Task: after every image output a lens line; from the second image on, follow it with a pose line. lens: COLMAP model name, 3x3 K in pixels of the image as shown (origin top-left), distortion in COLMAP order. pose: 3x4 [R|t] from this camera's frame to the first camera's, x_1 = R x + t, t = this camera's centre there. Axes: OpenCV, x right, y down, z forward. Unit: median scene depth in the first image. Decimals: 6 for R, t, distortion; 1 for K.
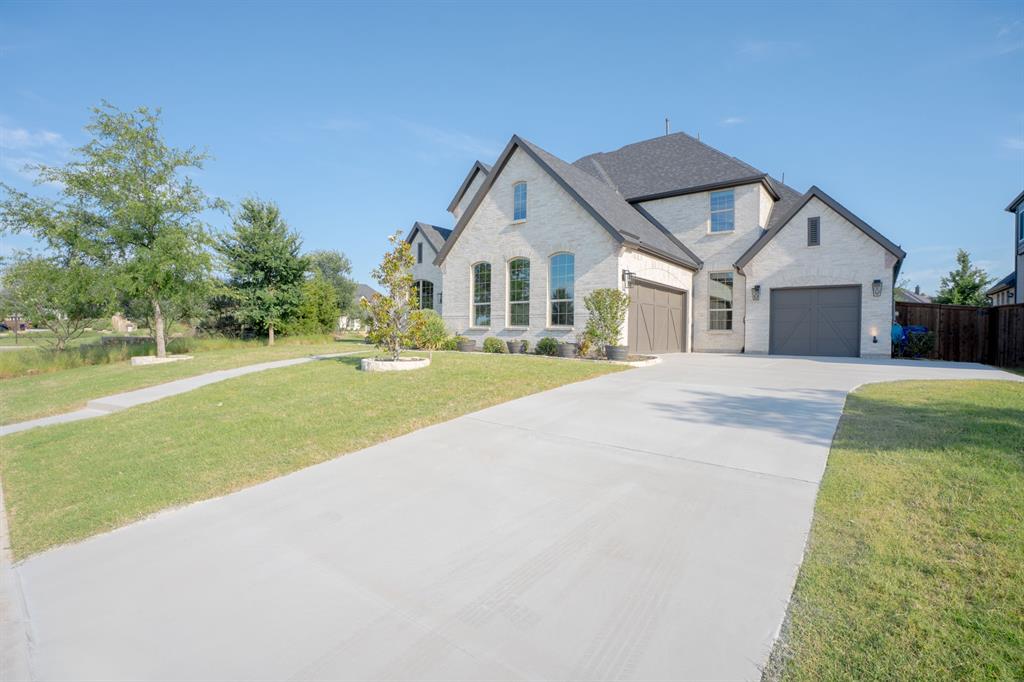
lens RADIAL K [[447.0, 0, 508.9], [0, 447.0, 341.6], [0, 0, 1]] dist [-0.001825, -0.000382]
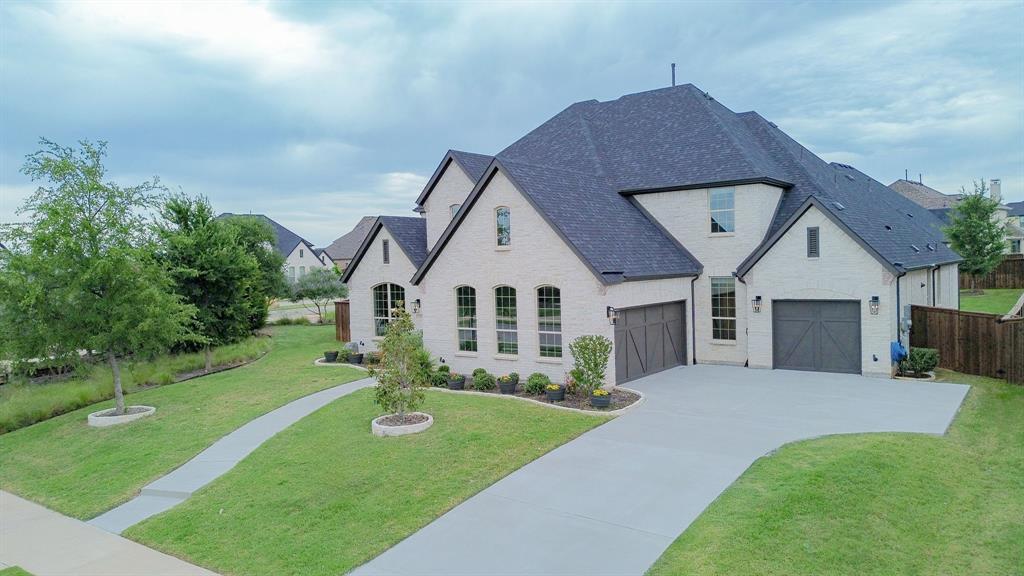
lens RADIAL K [[702.1, 0, 505.9], [0, 702.1, 290.6], [0, 0, 1]] dist [0.185545, -0.140971]
pose [[0.998342, -0.042797, 0.038484, -0.032090], [0.041575, 0.998623, 0.032008, -0.210630], [-0.039801, -0.030355, 0.998746, -0.491655]]
